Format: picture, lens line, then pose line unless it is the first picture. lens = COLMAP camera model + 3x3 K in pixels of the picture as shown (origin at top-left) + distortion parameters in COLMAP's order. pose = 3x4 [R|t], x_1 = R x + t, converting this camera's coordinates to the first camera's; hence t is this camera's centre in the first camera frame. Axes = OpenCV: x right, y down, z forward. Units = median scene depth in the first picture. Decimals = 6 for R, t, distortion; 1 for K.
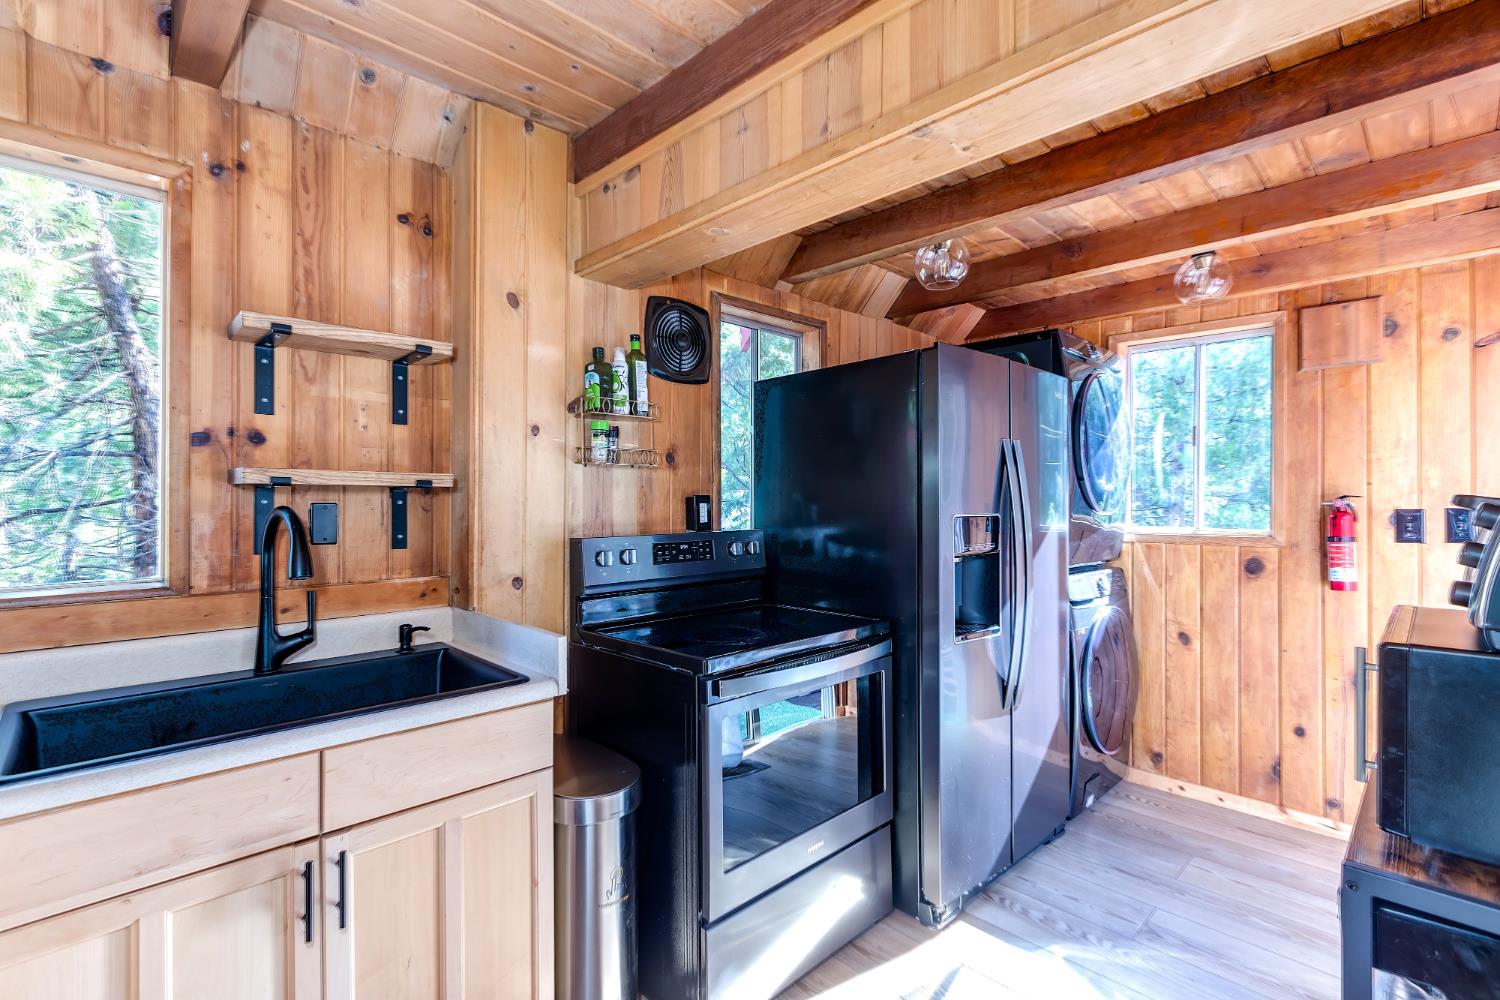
lens RADIAL K [[692.6, 0, 761.1], [0, 692.6, 502.3], [0, 0, 1]] dist [0.003982, -0.001176]
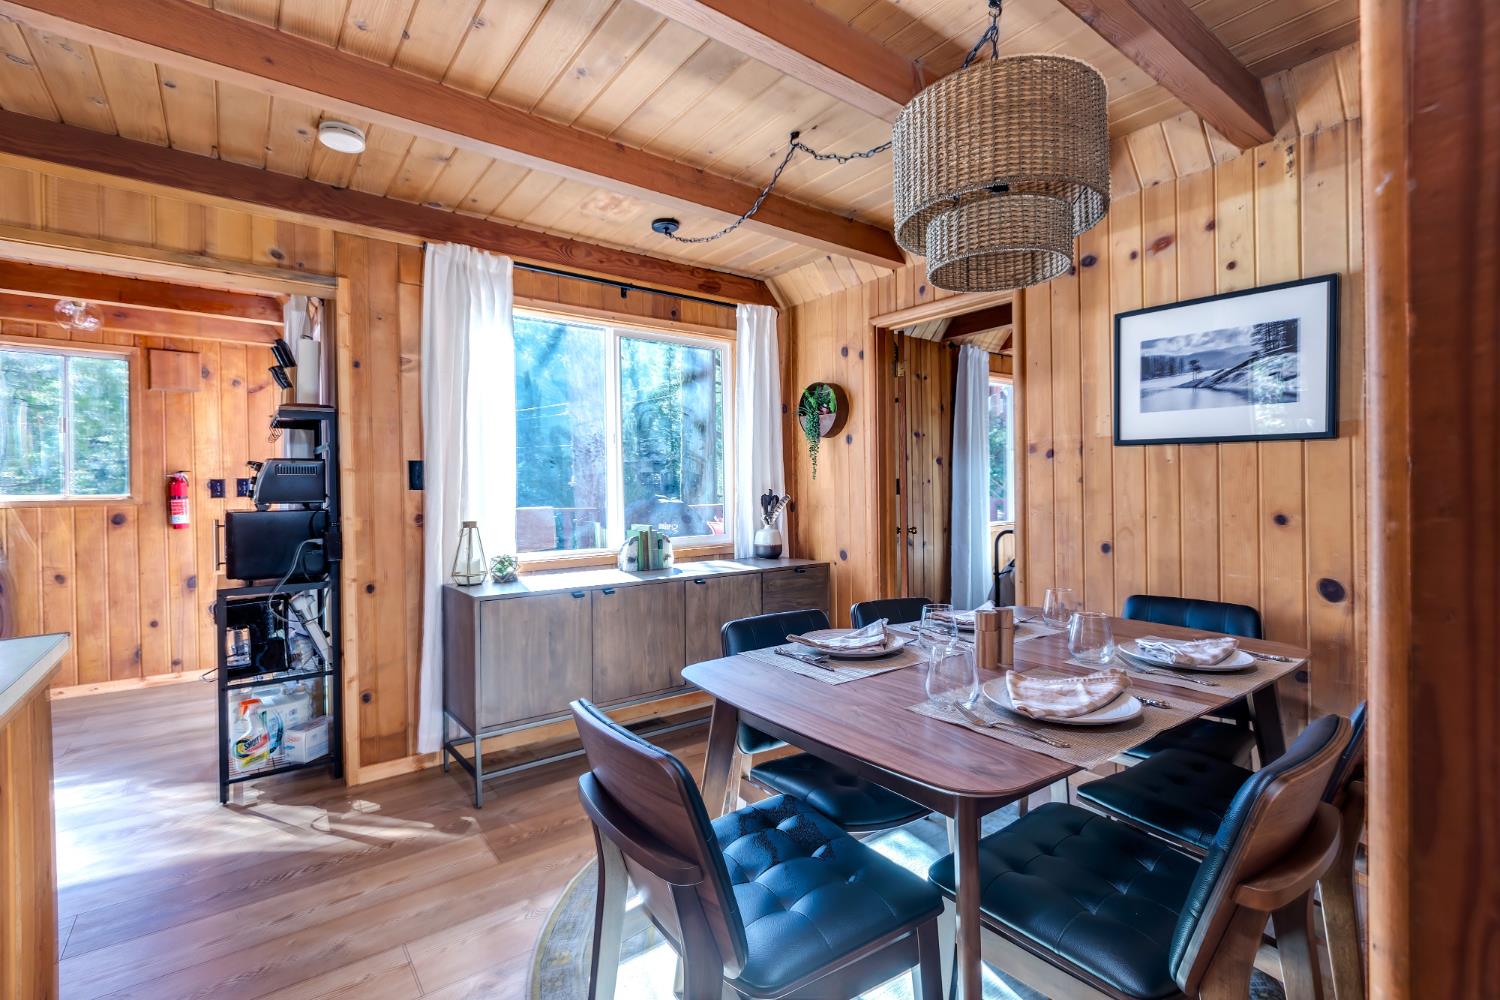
lens RADIAL K [[692.6, 0, 755.2], [0, 692.6, 492.7], [0, 0, 1]] dist [0.003982, -0.001176]
pose [[0.135222, -0.011536, 0.990748, -0.569181], [0.010975, 0.999888, 0.010145, 0.038450], [-0.990754, 0.009502, 0.135334, -0.535446]]
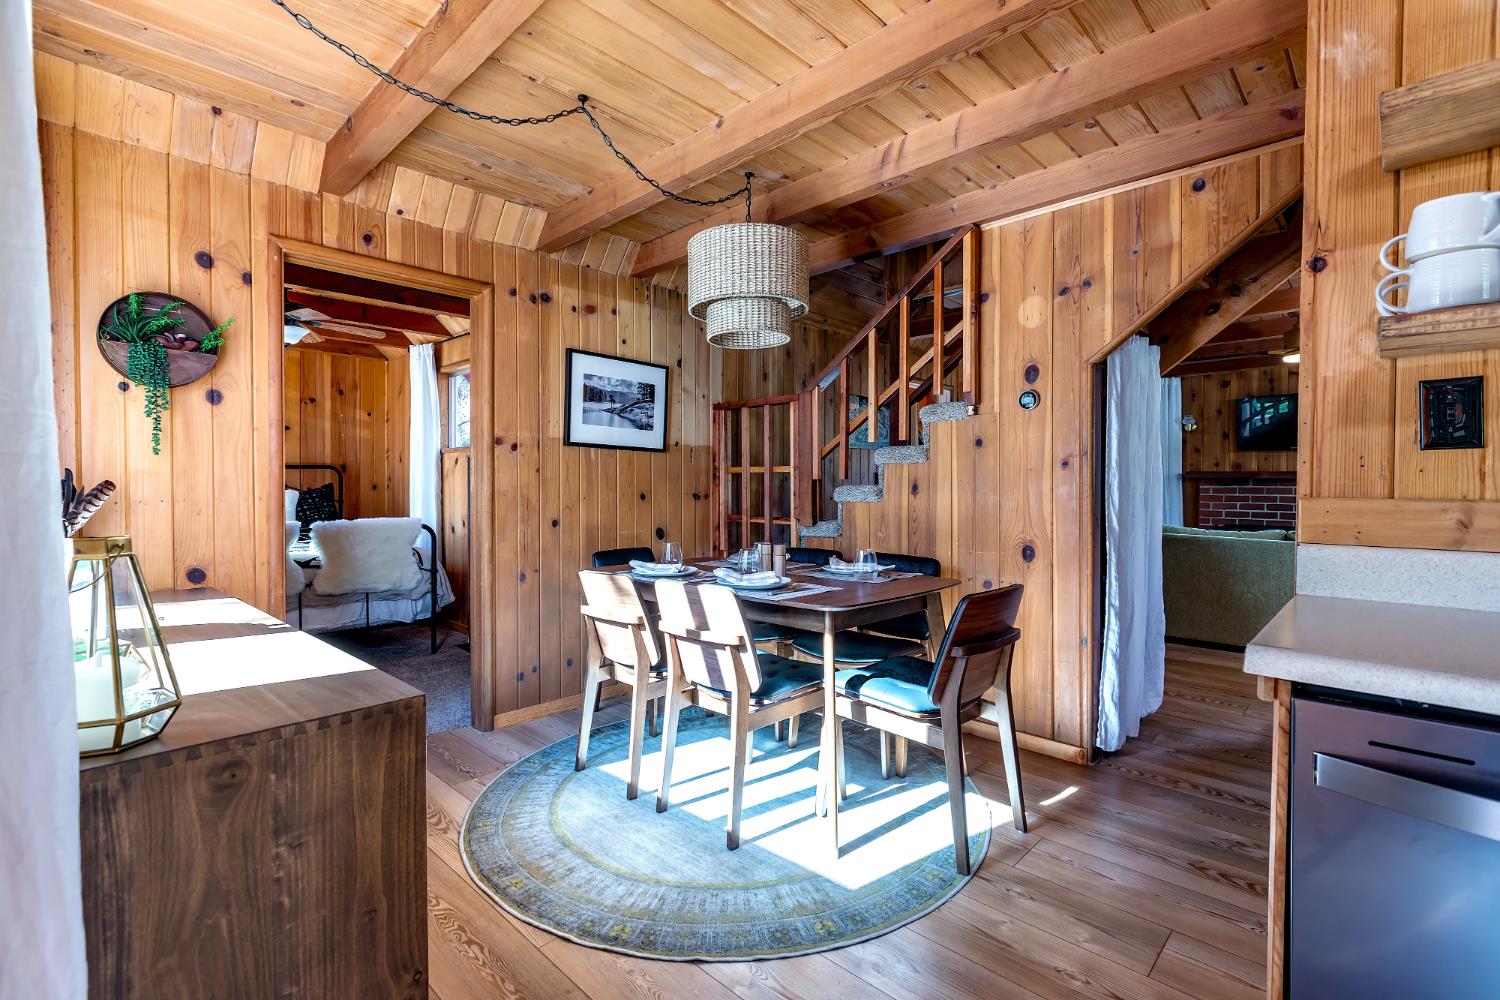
lens RADIAL K [[692.6, 0, 749.9], [0, 692.6, 491.4], [0, 0, 1]] dist [0.003982, -0.001176]
pose [[-0.999364, -0.003197, -0.035524, 0.188064], [-0.003534, 0.999949, 0.009449, 0.061146], [0.035492, 0.009569, -0.999324, 0.436609]]
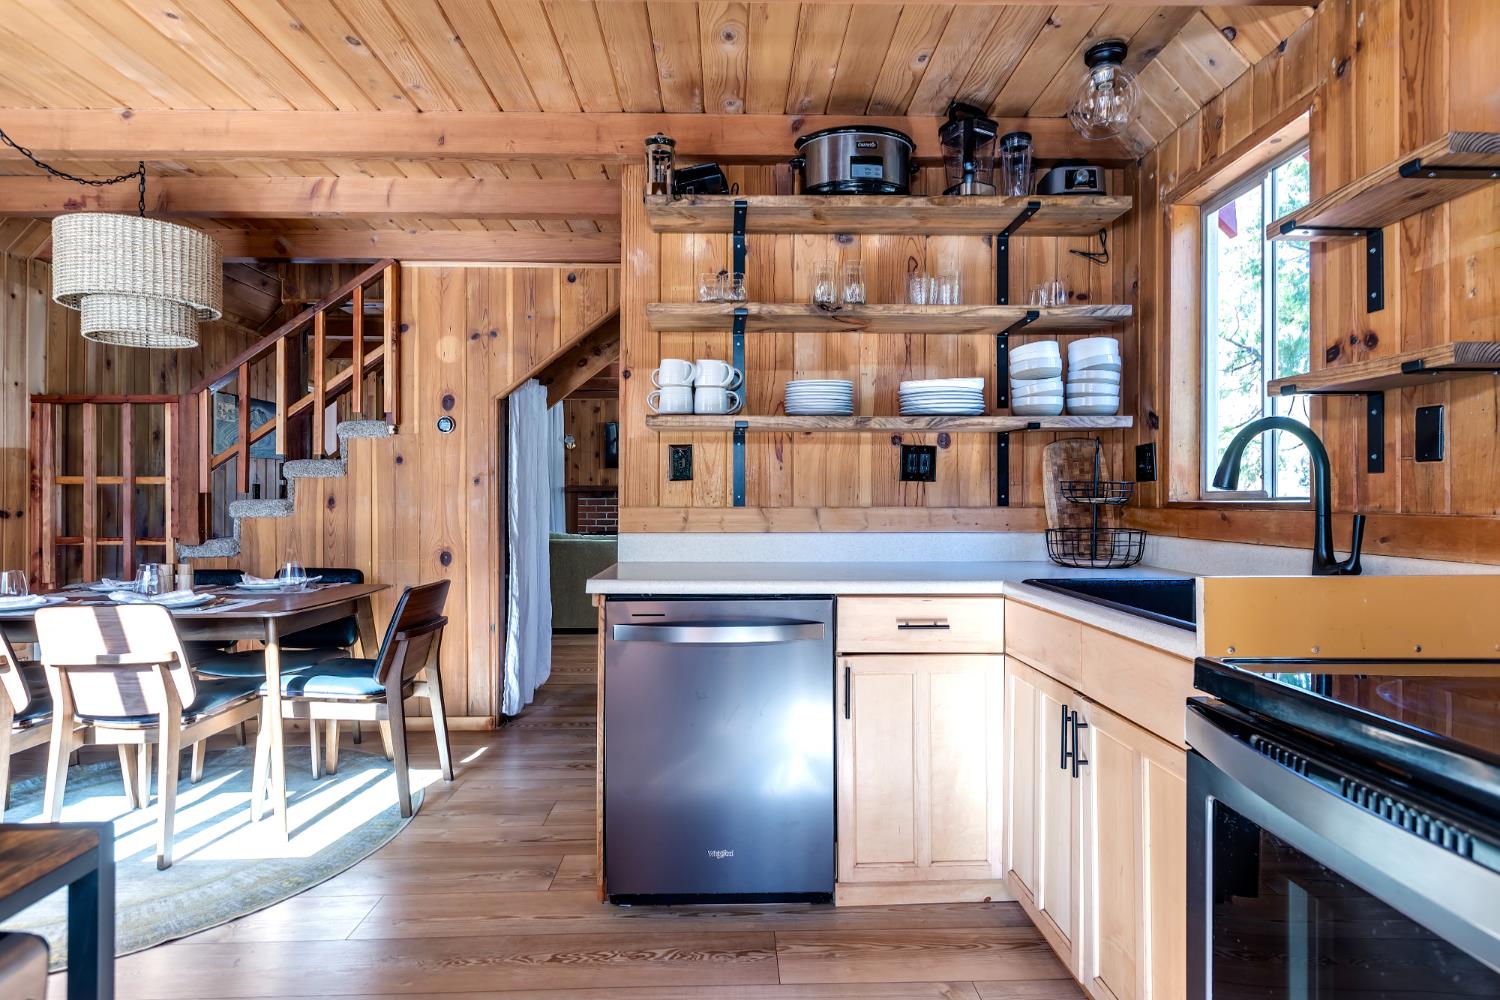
lens RADIAL K [[795.8, 0, 752.9], [0, 795.8, 493.3], [0, 0, 1]] dist [0.007504, -0.000777]
pose [[-0.680084, -0.004944, -0.733117, 0.302076], [-0.001033, 0.999983, -0.005786, 0.059264], [0.733133, -0.003177, -0.680078, 0.612768]]
